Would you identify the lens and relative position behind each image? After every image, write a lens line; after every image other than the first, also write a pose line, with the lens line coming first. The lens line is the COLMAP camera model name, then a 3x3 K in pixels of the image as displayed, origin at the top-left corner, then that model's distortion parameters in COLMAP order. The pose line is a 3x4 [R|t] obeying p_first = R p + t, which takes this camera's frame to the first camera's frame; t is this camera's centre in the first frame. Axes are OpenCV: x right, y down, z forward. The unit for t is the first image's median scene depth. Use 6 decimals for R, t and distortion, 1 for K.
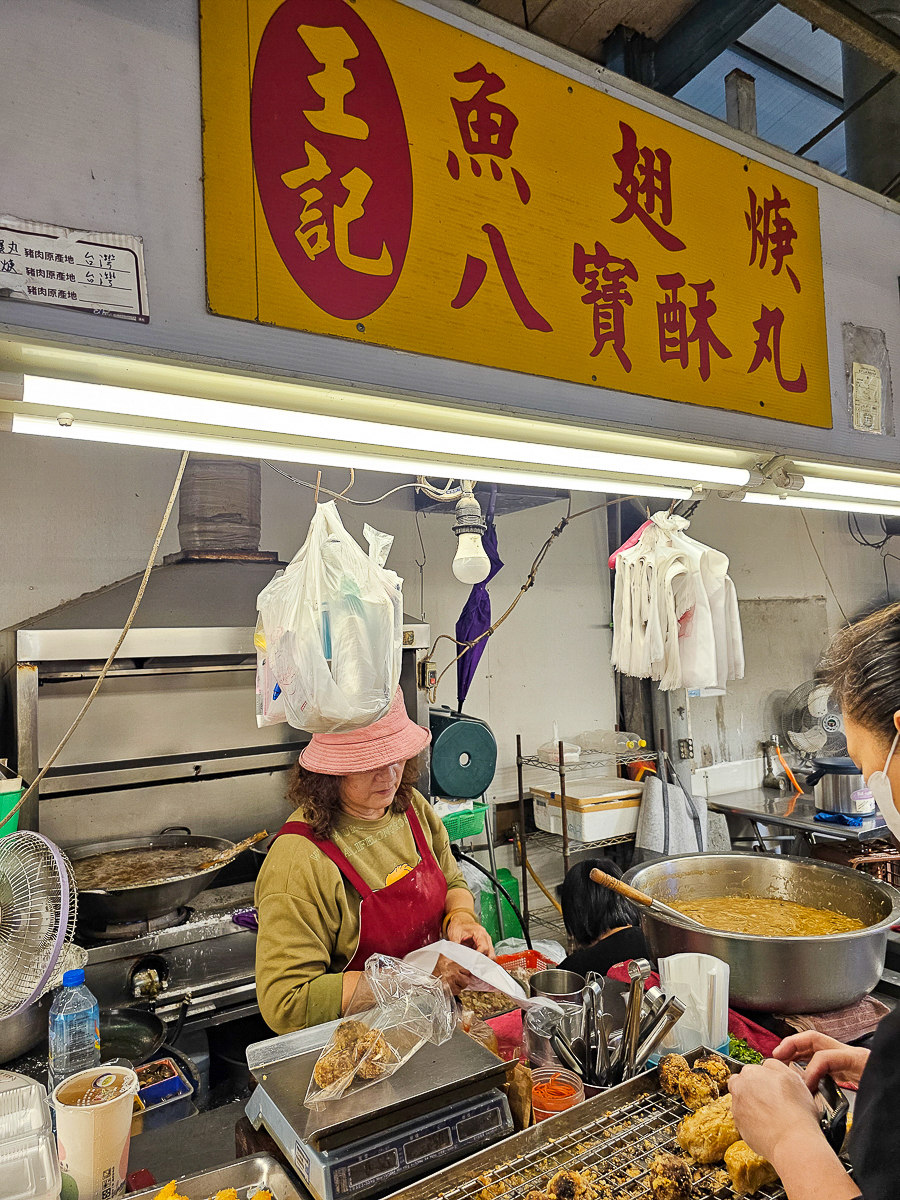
lens RADIAL K [[831.7, 0, 450.0], [0, 831.7, 600.0], [0, 0, 1]] dist [0.011974, 0.000454]
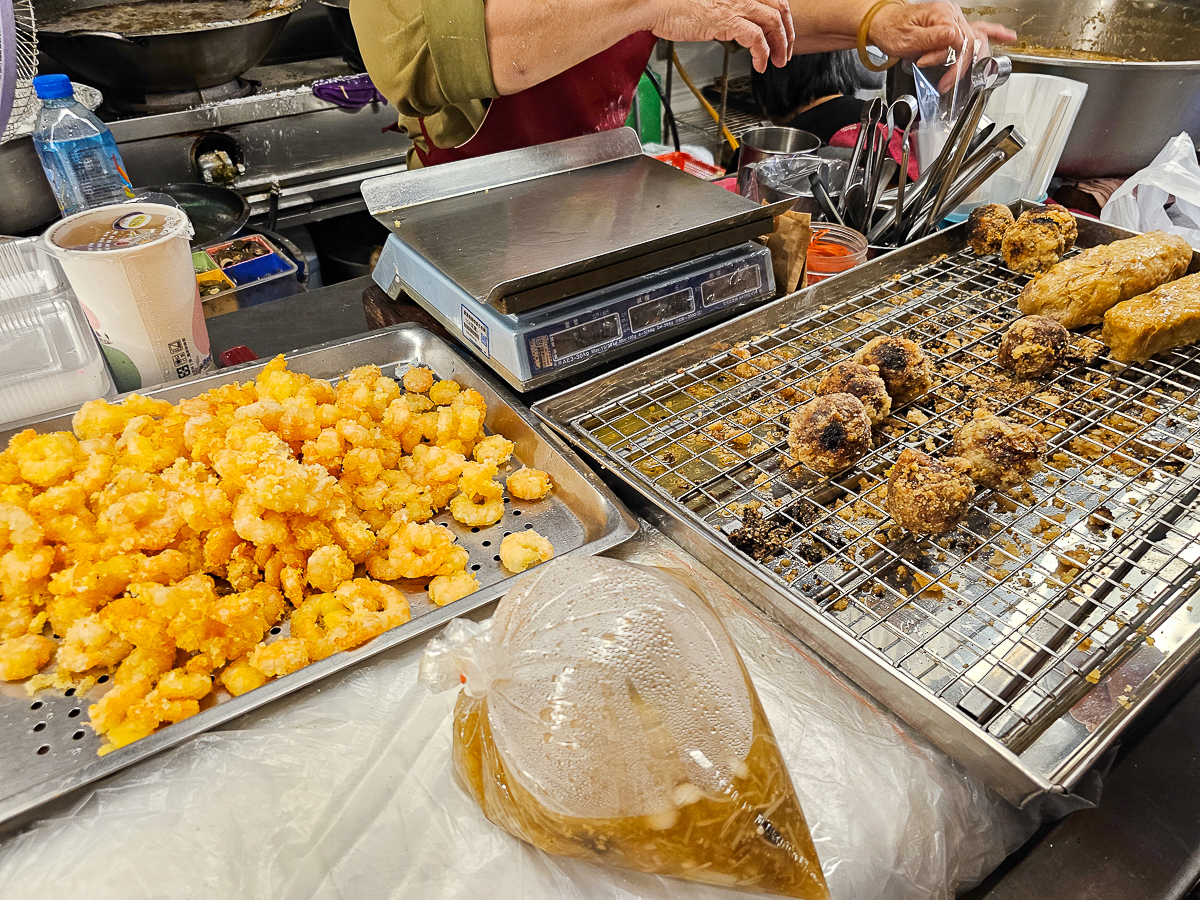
lens RADIAL K [[787.6, 0, 595.1], [0, 787.6, 466.4], [0, 0, 1]] dist [0.012306, -0.020935]
pose [[0.997302, -0.016075, 0.071629, -0.118922], [-0.034847, 0.755127, 0.654651, 0.316564], [-0.064613, -0.655381, 0.752530, 0.422174]]
